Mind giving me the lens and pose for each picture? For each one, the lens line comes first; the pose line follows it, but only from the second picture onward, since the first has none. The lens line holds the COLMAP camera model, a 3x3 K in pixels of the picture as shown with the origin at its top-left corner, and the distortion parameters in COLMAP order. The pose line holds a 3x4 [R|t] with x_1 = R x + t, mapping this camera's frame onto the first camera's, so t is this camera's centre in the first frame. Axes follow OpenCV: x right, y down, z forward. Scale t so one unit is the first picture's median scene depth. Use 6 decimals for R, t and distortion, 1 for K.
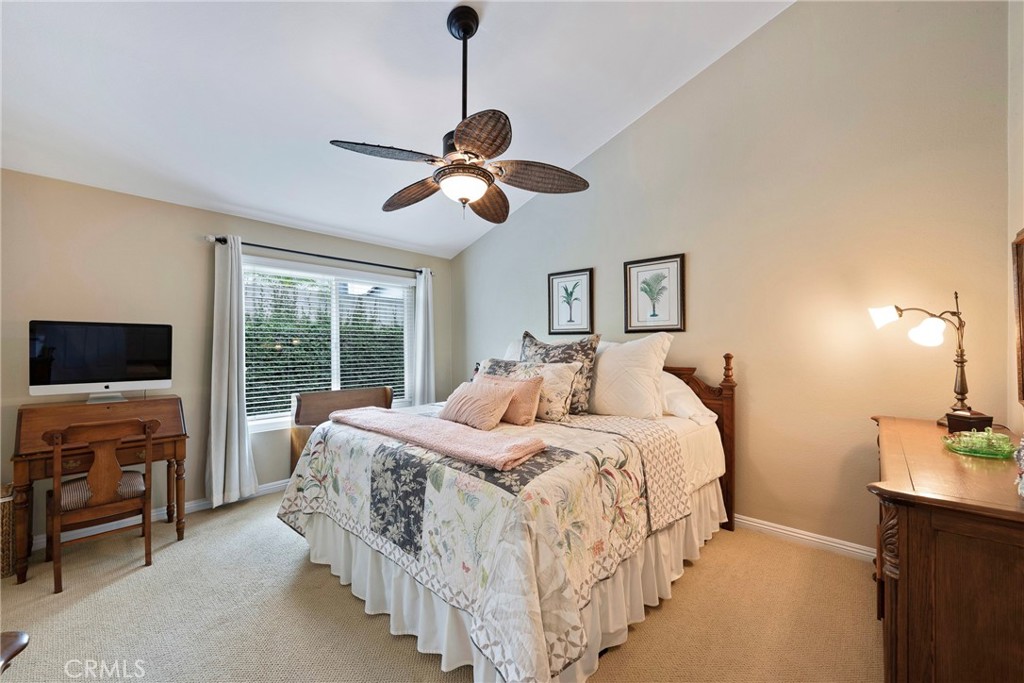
lens RADIAL K [[406.9, 0, 511.2], [0, 406.9, 347.4], [0, 0, 1]] dist [-0.001015, 0.000014]
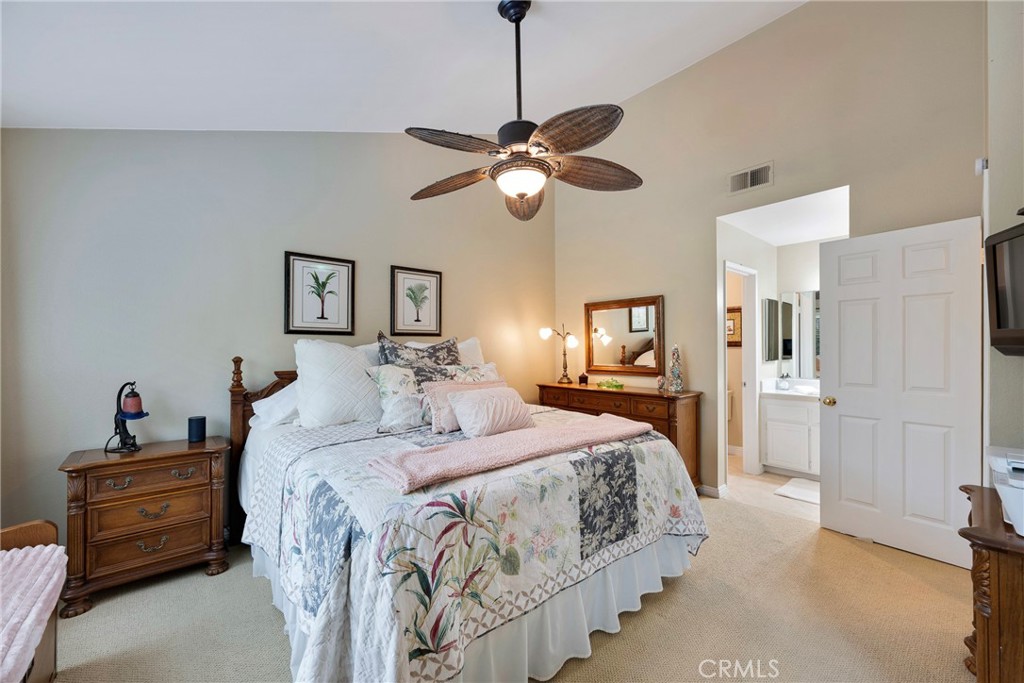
lens RADIAL K [[406.9, 0, 511.2], [0, 406.9, 347.4], [0, 0, 1]] dist [-0.001015, 0.000014]
pose [[0.114960, 0.000300, 0.993370, -1.292446], [0.007013, 0.999975, -0.001114, -0.004497], [-0.993345, 0.007095, 0.114955, 1.108797]]
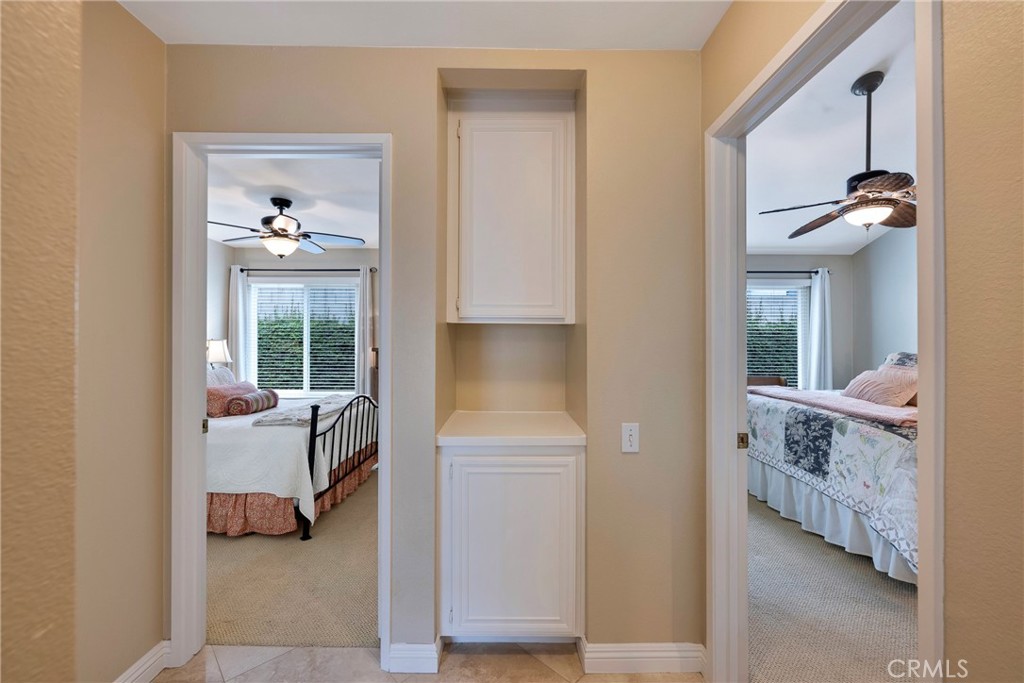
lens RADIAL K [[414.3, 0, 511.1], [0, 414.3, 343.4], [0, 0, 1]] dist [-0.001643, 0.000217]
pose [[0.671878, 0.003088, -0.740655, 0.112041], [-0.006690, 0.999976, -0.001900, 0.021796], [0.740631, 0.006231, 0.671883, -0.820406]]
